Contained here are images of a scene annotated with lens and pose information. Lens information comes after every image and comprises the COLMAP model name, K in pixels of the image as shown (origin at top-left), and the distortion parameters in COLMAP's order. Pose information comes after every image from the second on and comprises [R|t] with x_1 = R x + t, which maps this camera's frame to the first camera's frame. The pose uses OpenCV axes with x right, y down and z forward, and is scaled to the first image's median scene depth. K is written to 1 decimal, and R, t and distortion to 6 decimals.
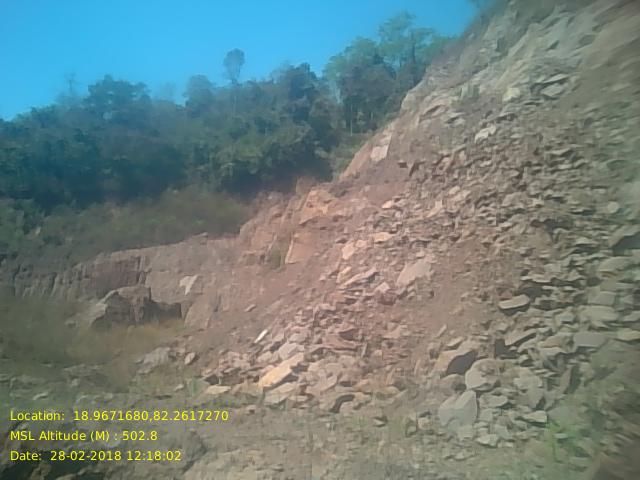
lens RADIAL K [[541.0, 0, 330.1], [0, 541.0, 253.7], [0, 0, 1]] dist [0.079690, -0.205343]
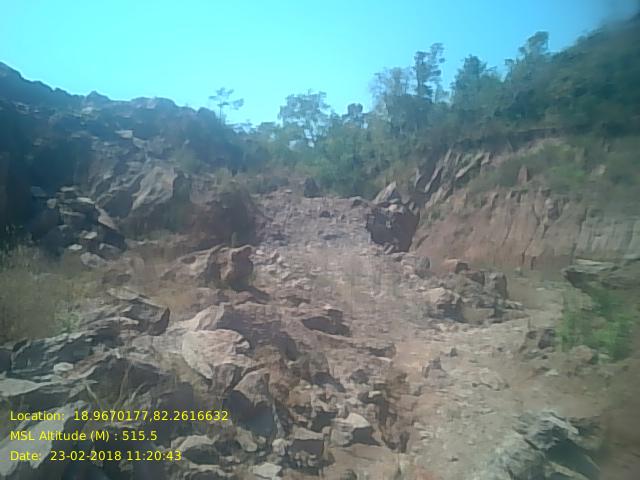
lens RADIAL K [[541.0, 0, 321.6], [0, 541.0, 245.8], [0, 0, 1]] dist [0.079690, -0.205343]
pose [[0.646078, 0.031590, -0.762617, -0.190152], [-0.000251, 0.999152, 0.041175, 0.039040], [0.763271, -0.026411, 0.645538, 0.159689]]
